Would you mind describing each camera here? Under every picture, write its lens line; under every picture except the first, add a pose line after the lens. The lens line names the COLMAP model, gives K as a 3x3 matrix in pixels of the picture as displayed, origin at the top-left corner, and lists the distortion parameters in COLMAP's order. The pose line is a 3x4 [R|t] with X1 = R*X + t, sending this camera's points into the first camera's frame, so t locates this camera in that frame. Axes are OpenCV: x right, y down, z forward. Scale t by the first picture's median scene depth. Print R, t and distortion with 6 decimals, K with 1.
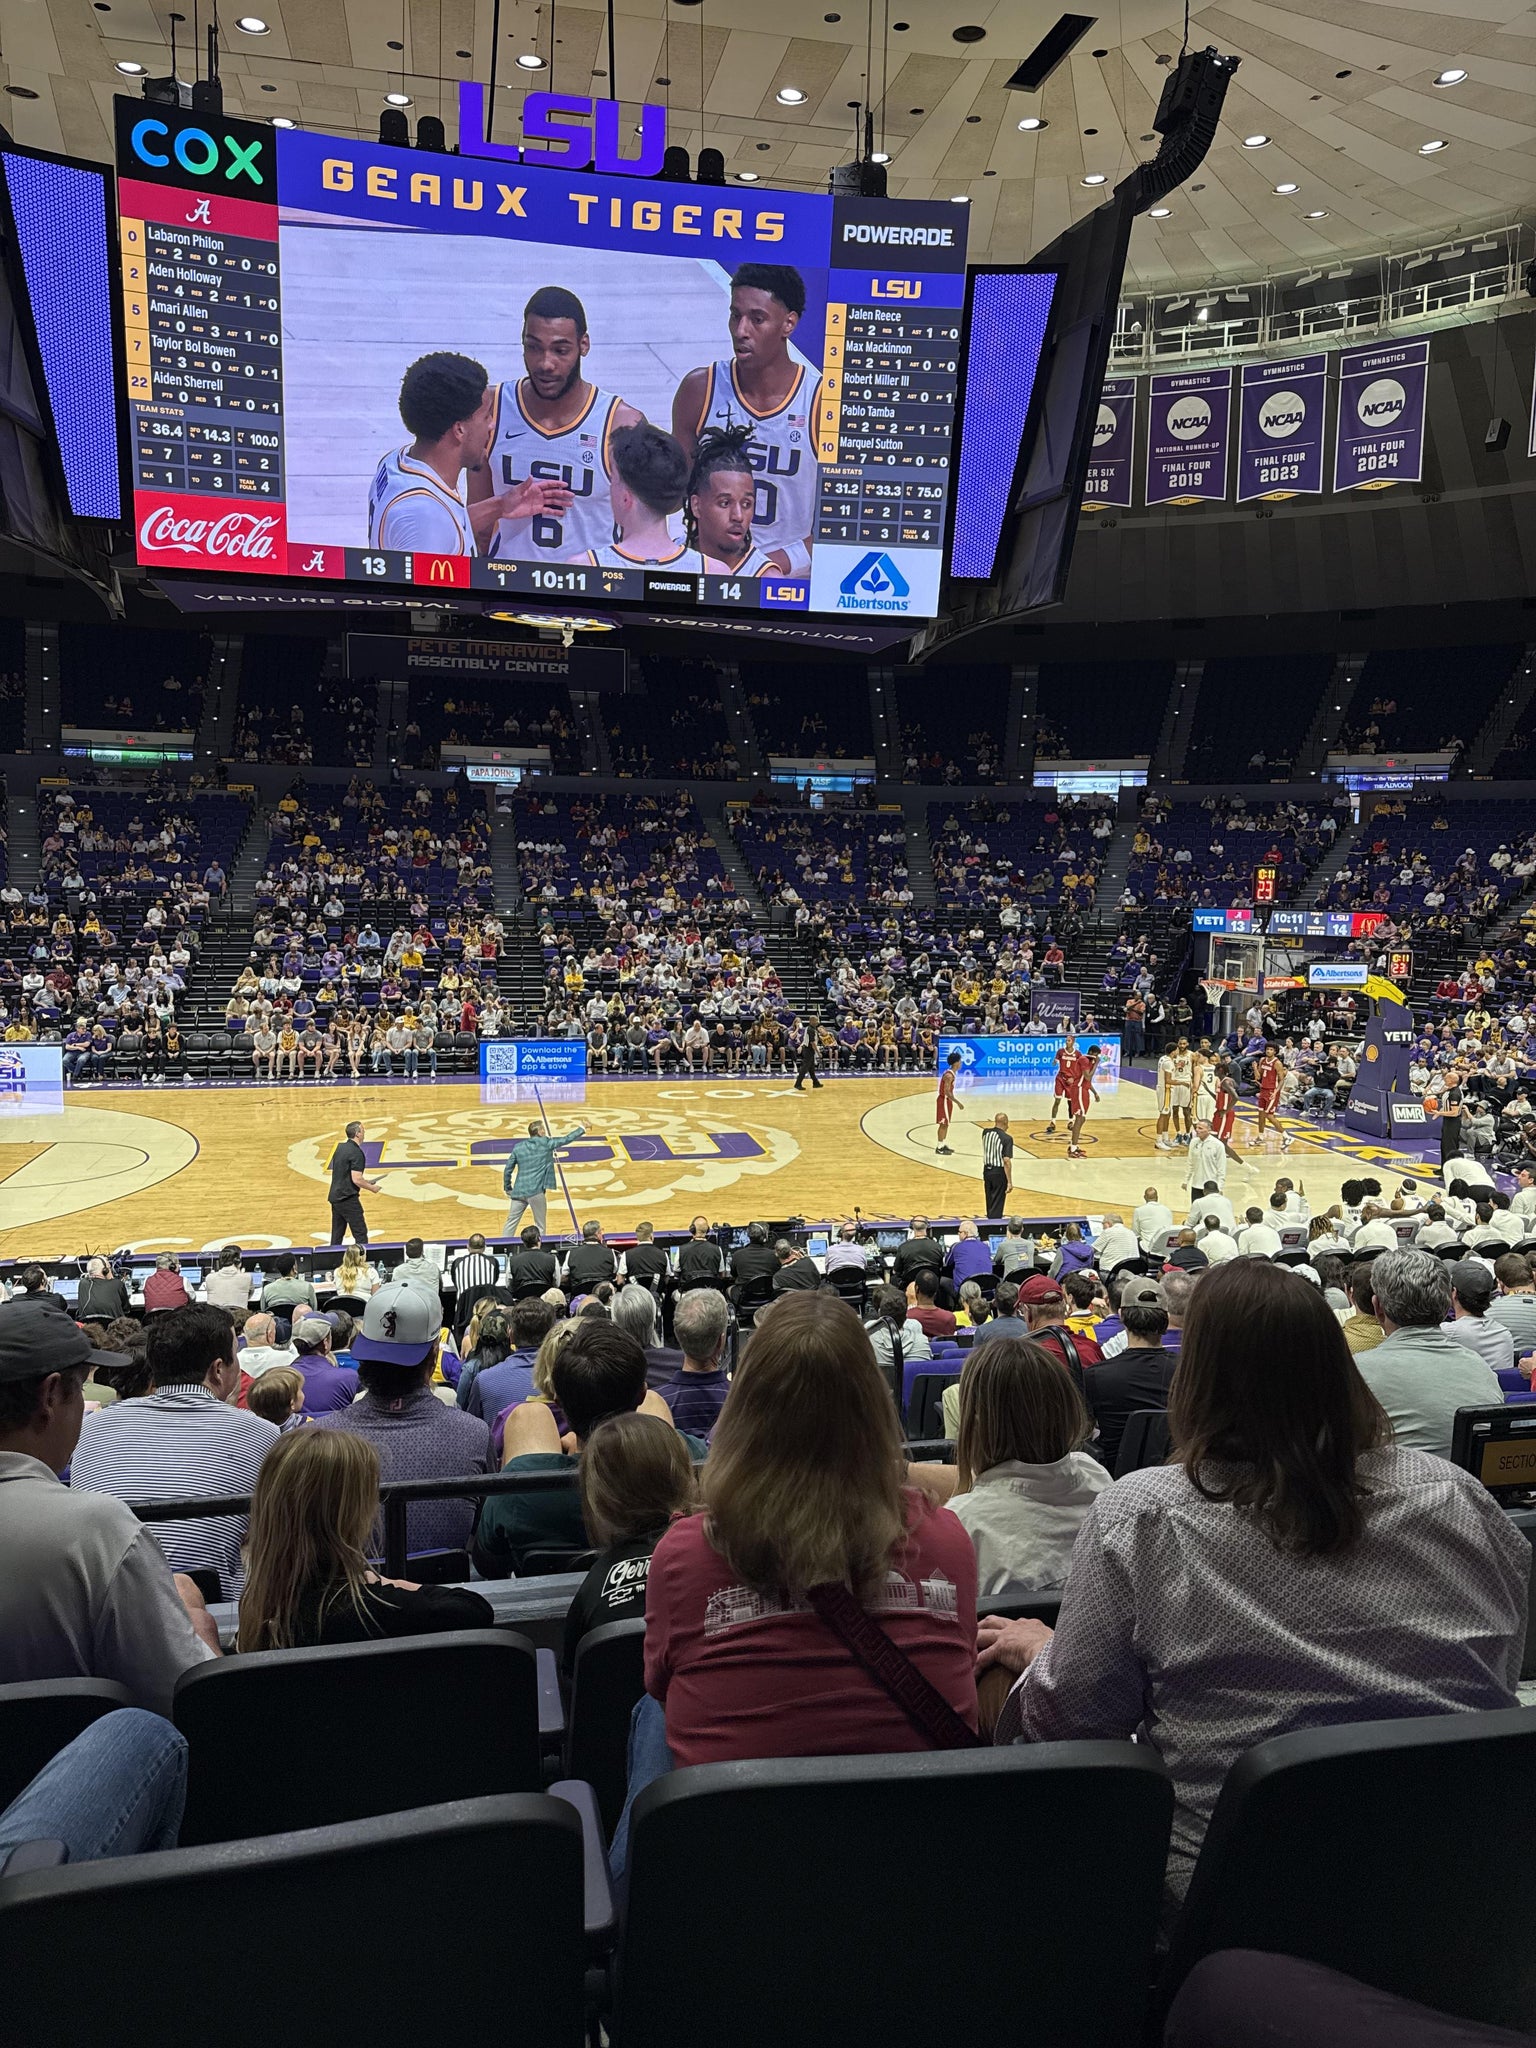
lens RADIAL K [[1452.7, 0, 768.0], [0, 1452.7, 1024.0], [0, 0, 1]] dist [0.064374, -0.079529]
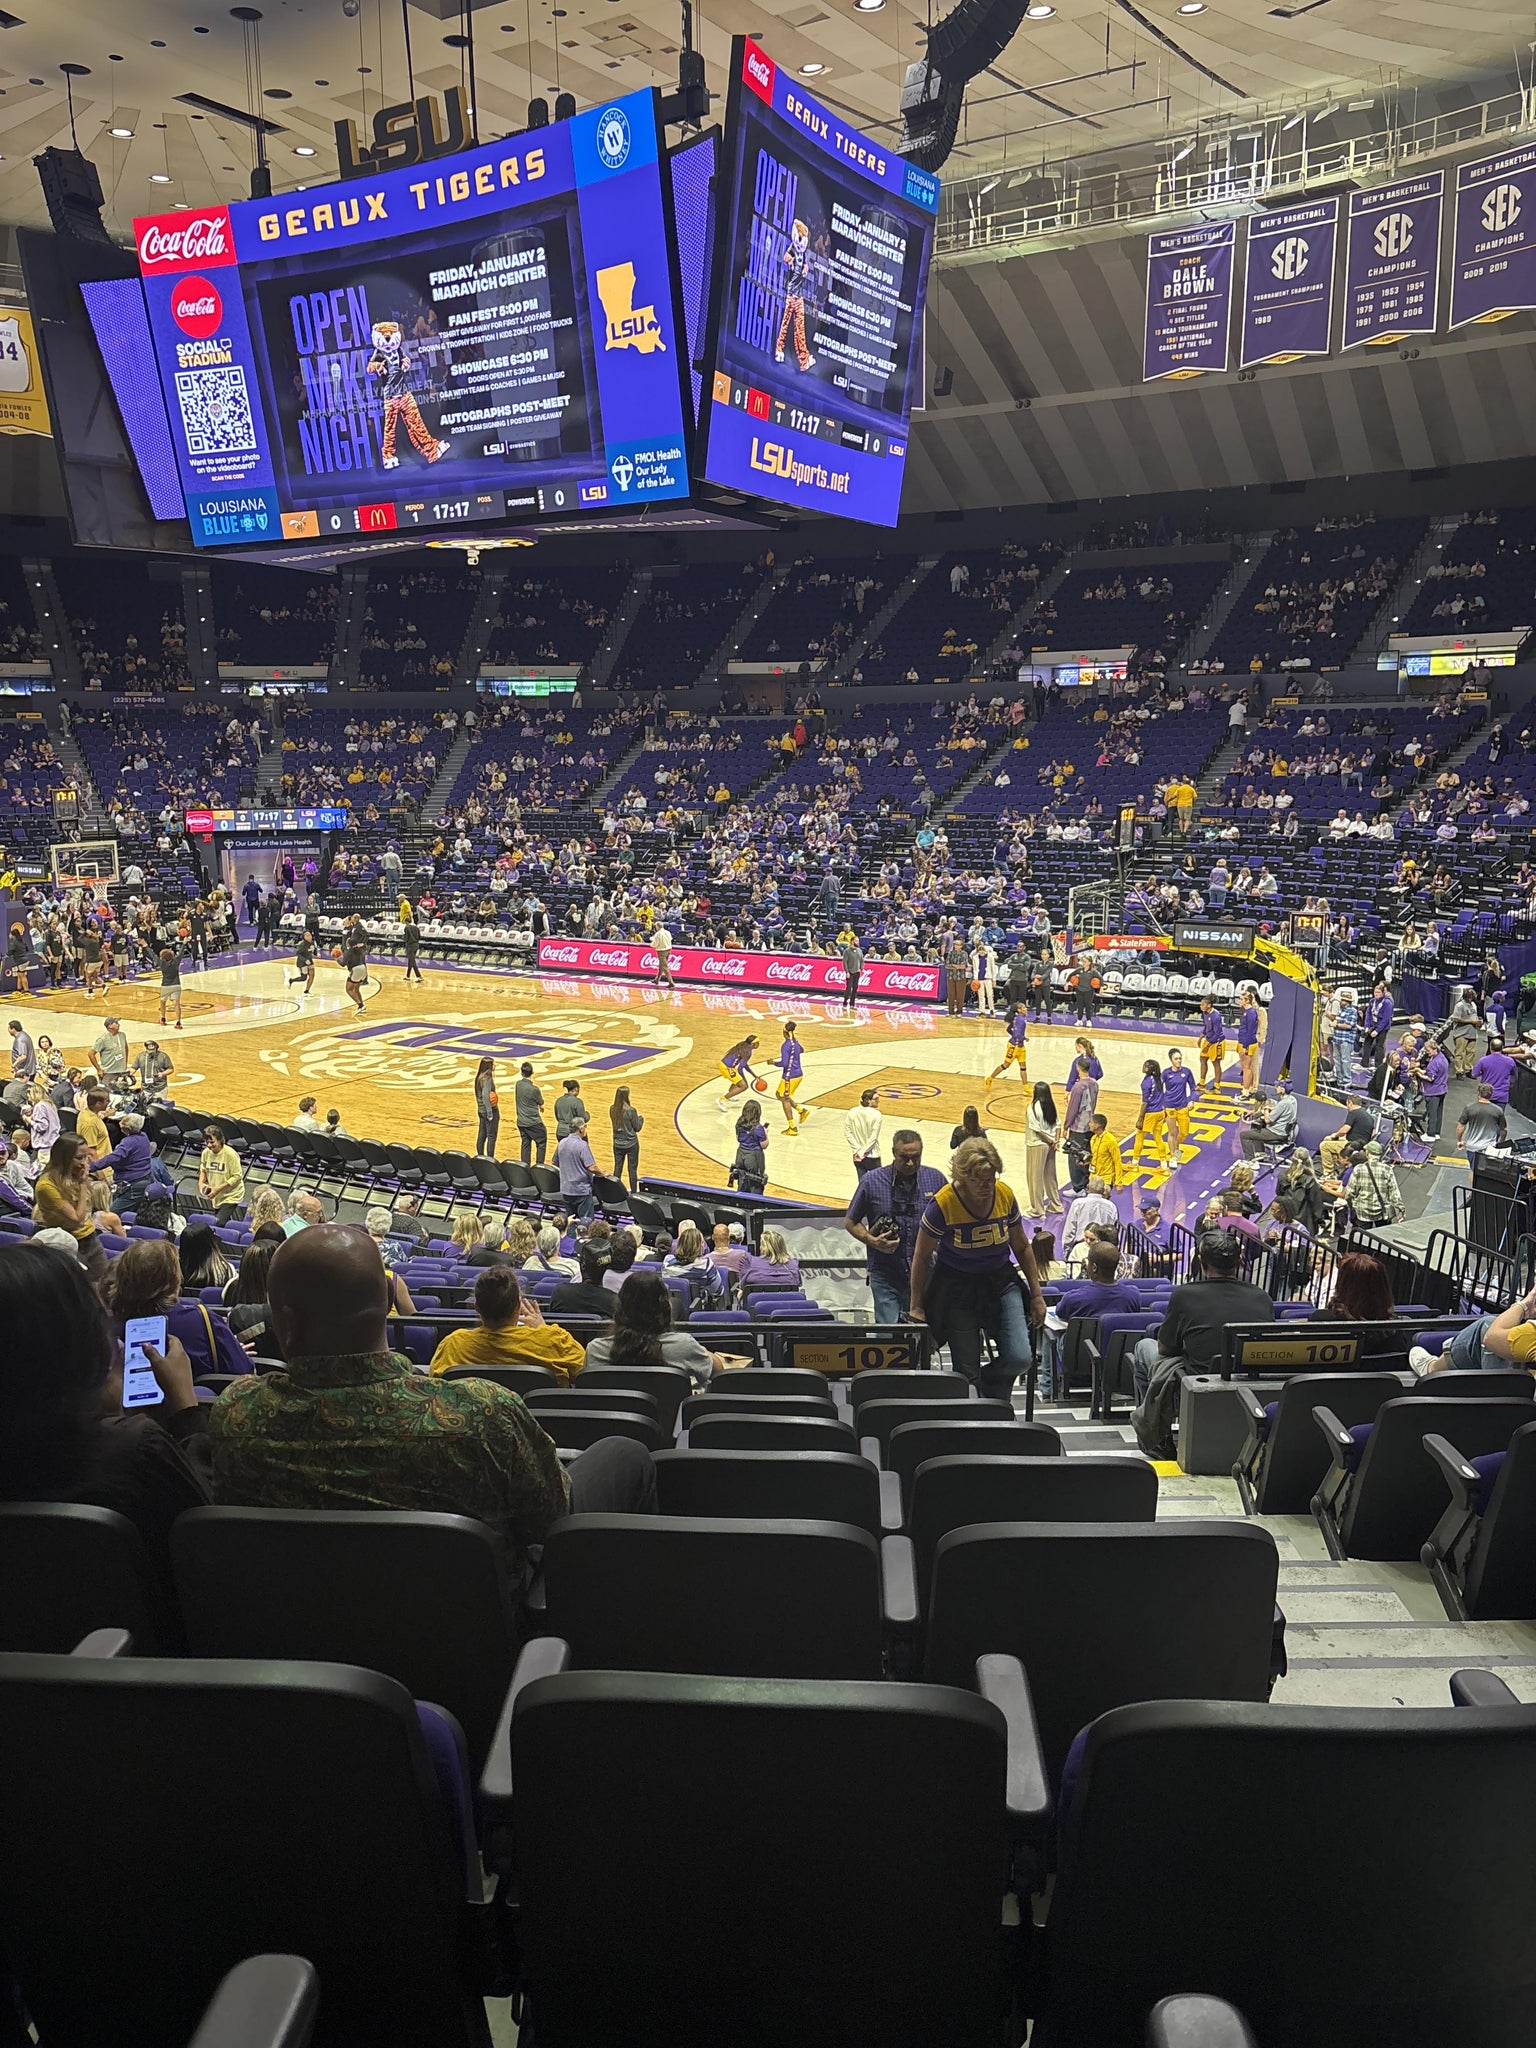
lens RADIAL K [[1534.9, 0, 754.4], [0, 1534.9, 1083.8], [0, 0, 1]] dist [-0.001610, 0.064968]
pose [[0.739725, 0.110885, -0.663711, 0.962064], [-0.057347, 0.993130, 0.102005, 0.027008], [0.670462, -0.037393, 0.741001, 0.199183]]
